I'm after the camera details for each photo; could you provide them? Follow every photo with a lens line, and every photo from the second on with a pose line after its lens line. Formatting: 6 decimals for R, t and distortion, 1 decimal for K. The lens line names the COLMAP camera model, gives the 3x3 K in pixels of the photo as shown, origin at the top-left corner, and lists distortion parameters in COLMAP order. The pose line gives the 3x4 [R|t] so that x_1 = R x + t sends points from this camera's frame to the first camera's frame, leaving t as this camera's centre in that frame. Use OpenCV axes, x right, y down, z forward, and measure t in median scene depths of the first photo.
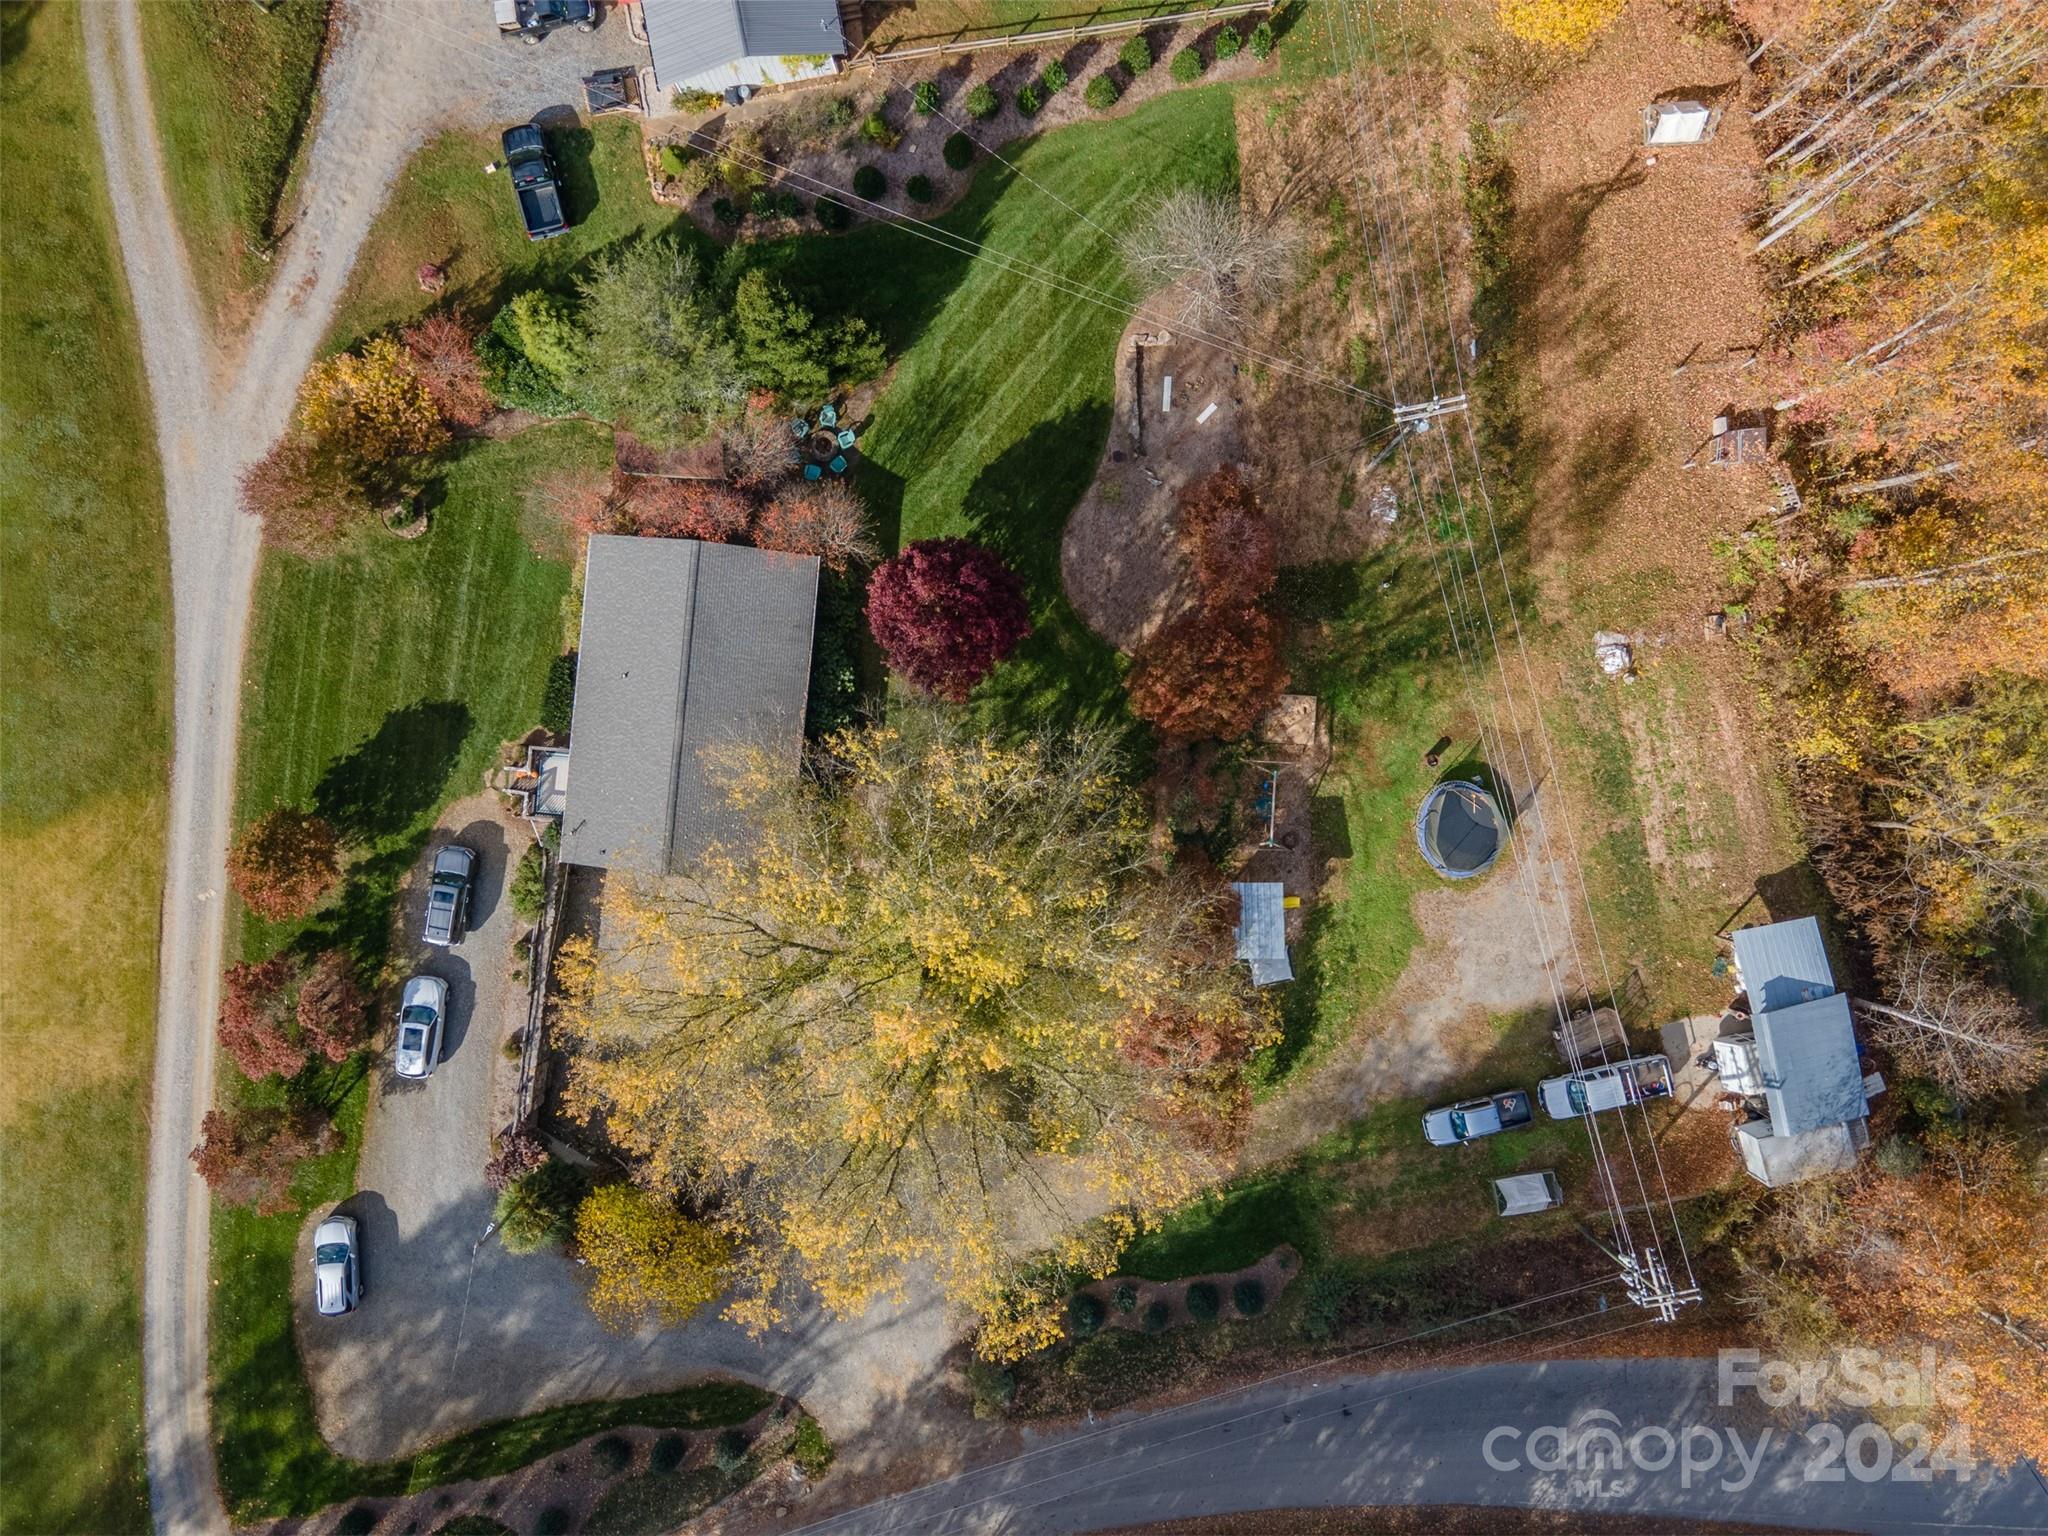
lens RADIAL K [[1498.9, 0, 1016.6], [0, 1498.9, 758.9], [0, 0, 1]] dist [0.013259, 0.056533]
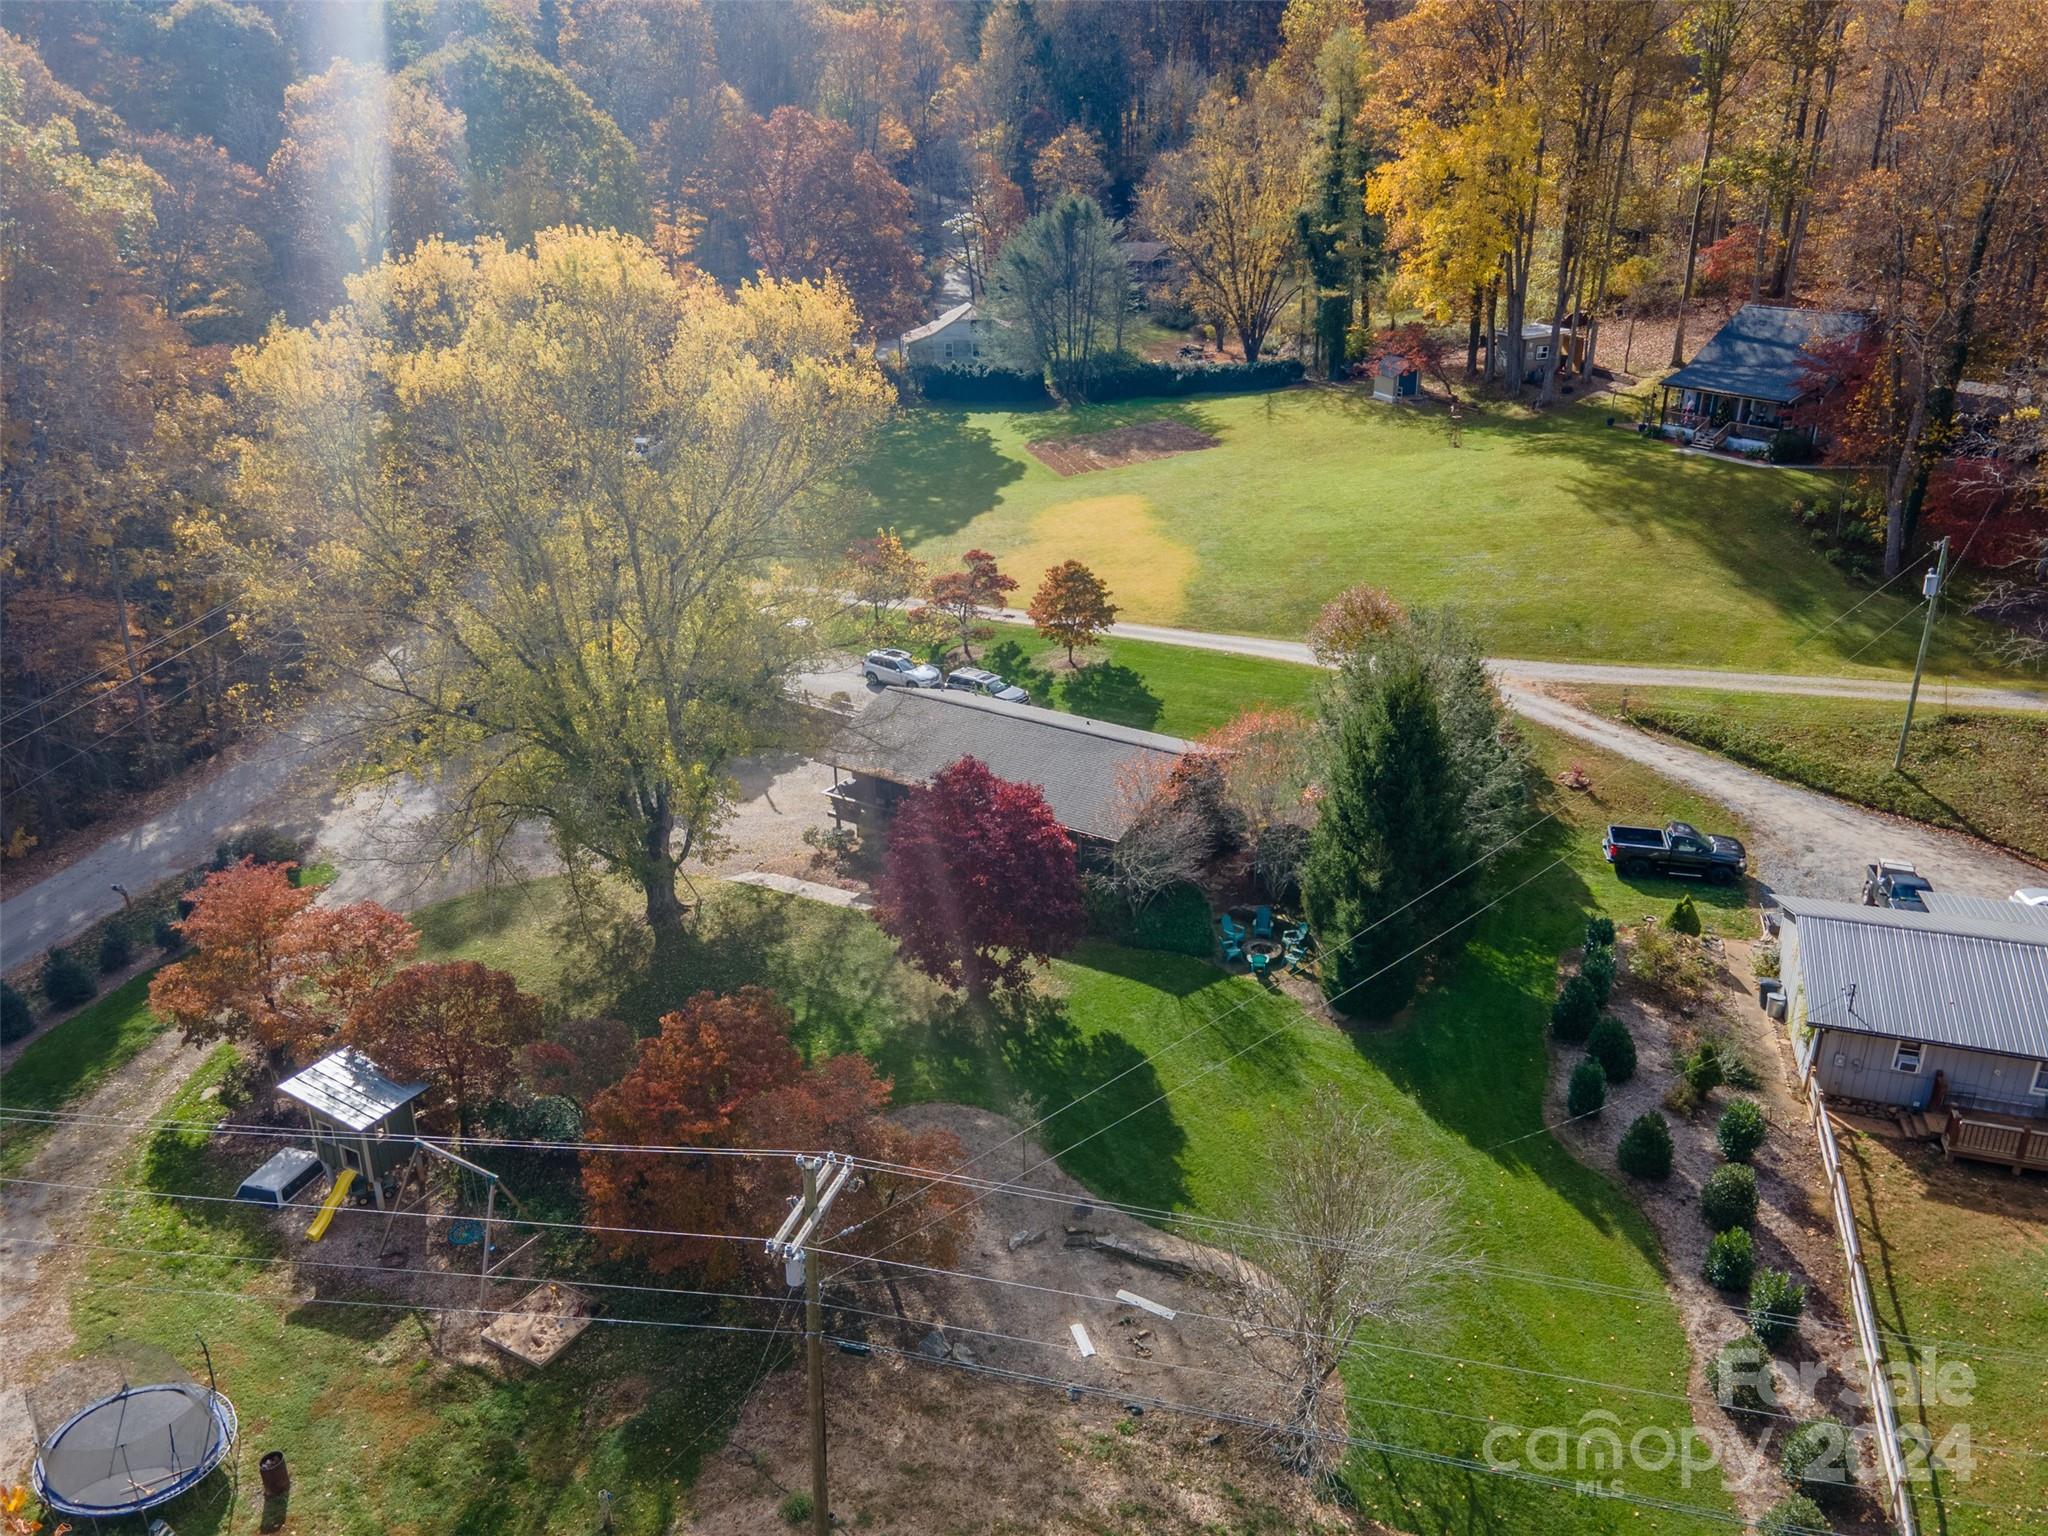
lens RADIAL K [[1498.9, 0, 1016.6], [0, 1498.9, 758.9], [0, 0, 1]] dist [0.013259, 0.056533]
pose [[-0.478485, 0.347784, -0.806287, 0.497920], [-0.878077, -0.183452, 0.441958, -0.408379], [0.005791, 0.919452, 0.393160, 0.598975]]
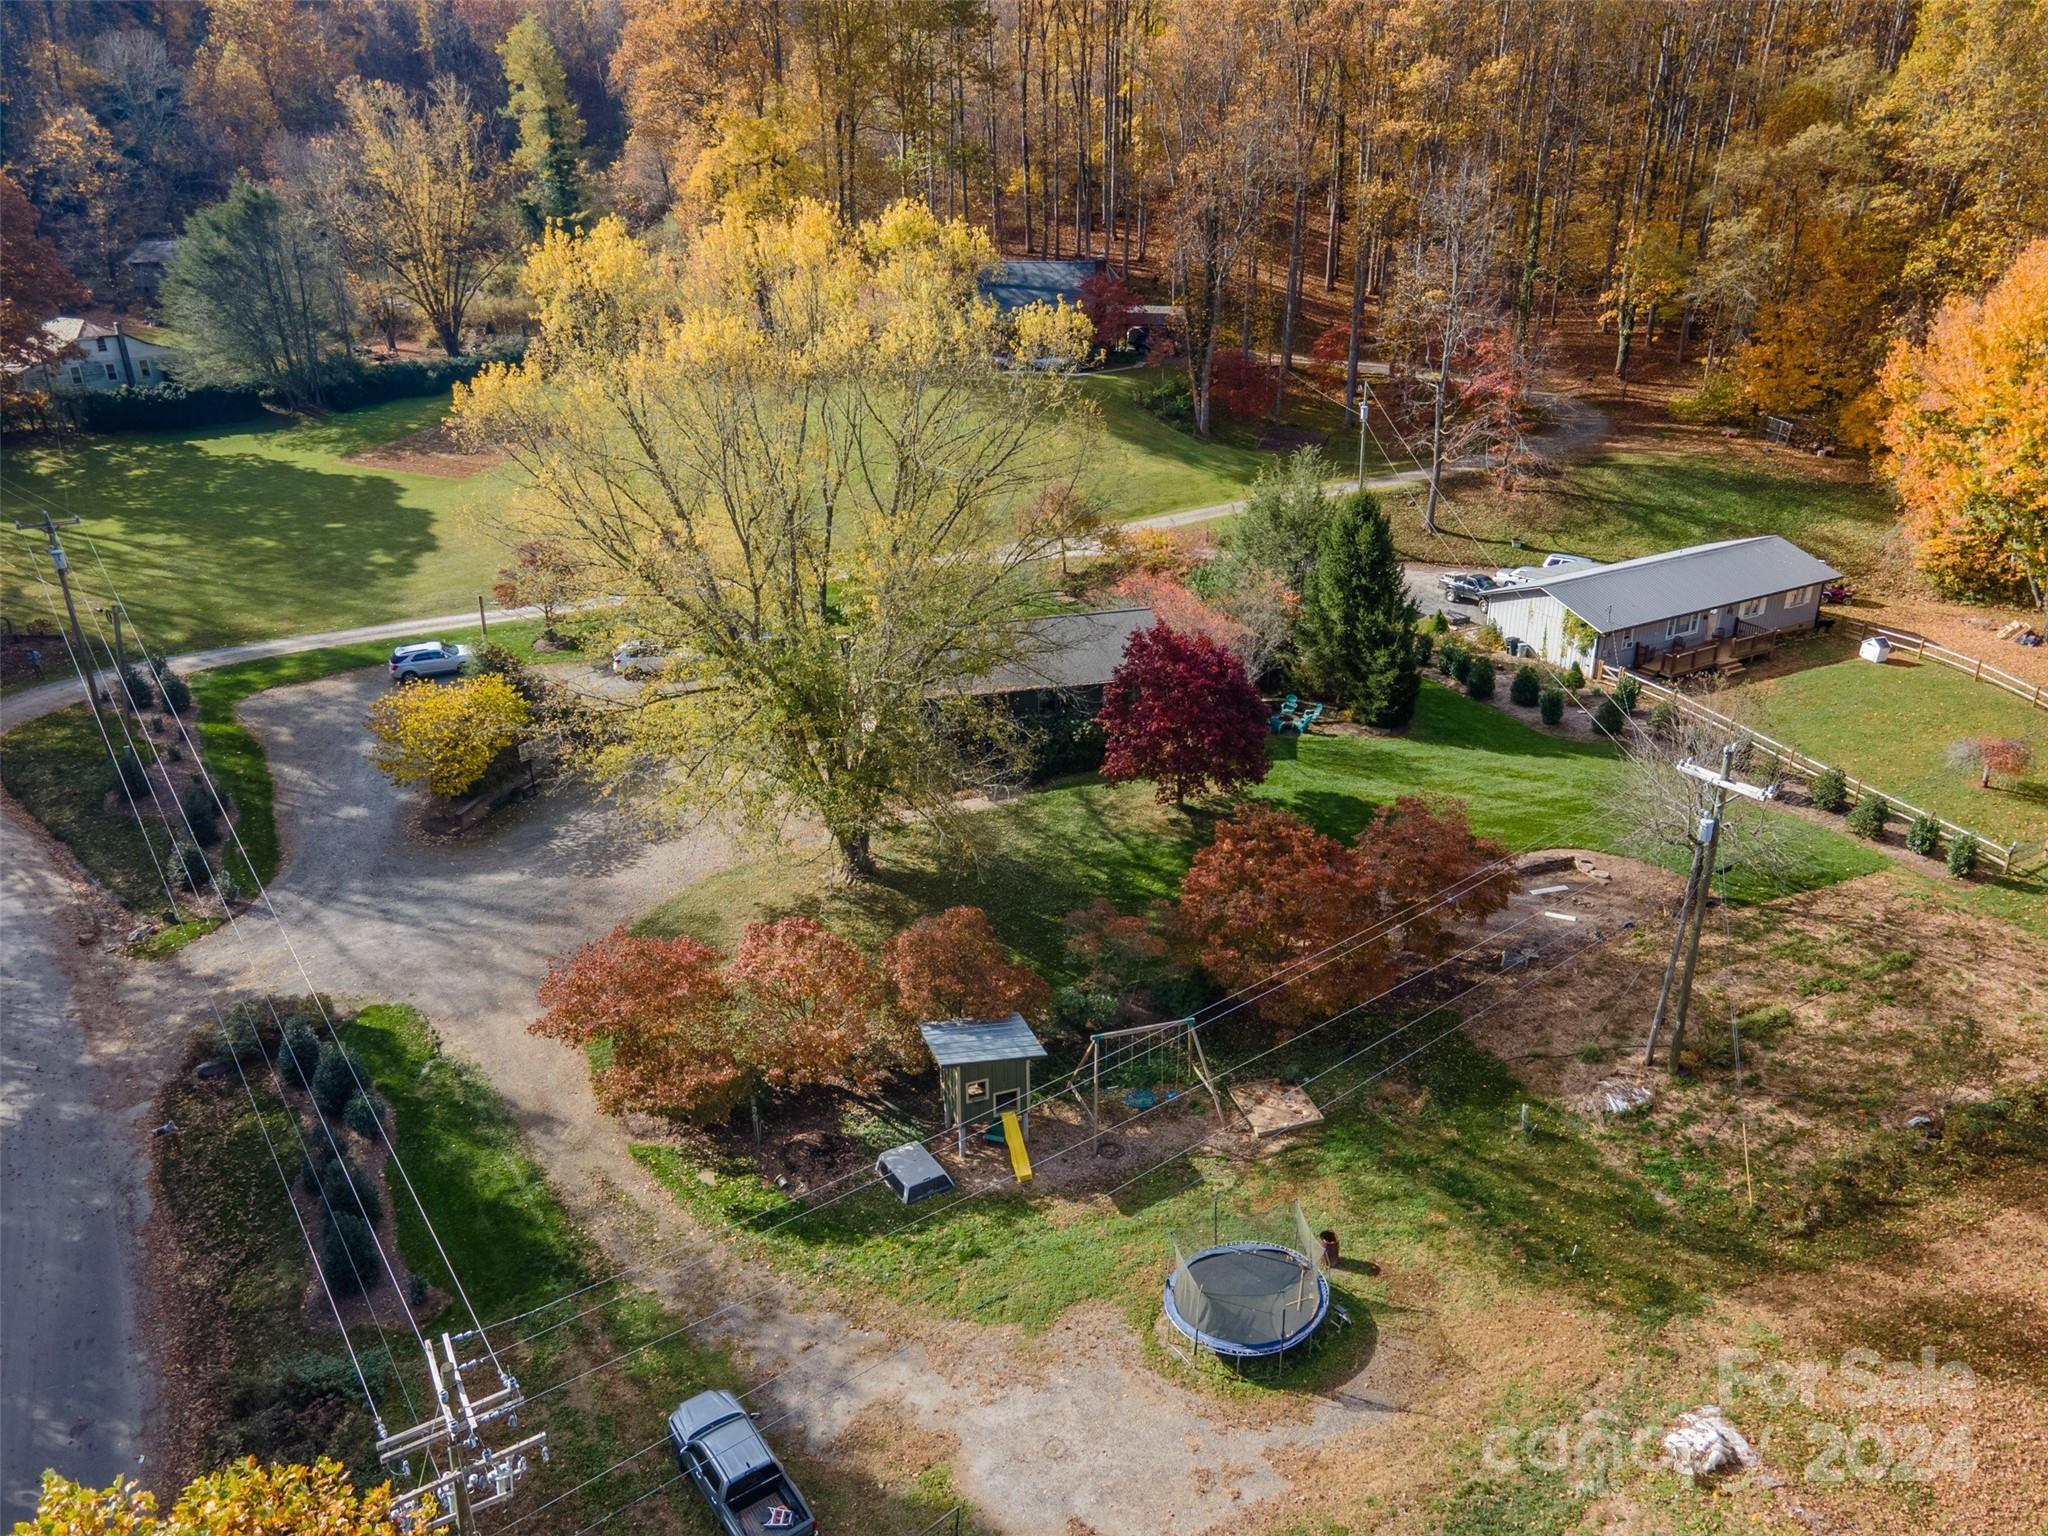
lens RADIAL K [[1498.9, 0, 1016.6], [0, 1498.9, 758.9], [0, 0, 1]] dist [0.013259, 0.056533]
pose [[0.338924, 0.370395, -0.864834, 0.691166], [-0.940783, 0.126010, -0.314720, 0.284862], [-0.007593, 0.920288, 0.391169, 0.610792]]
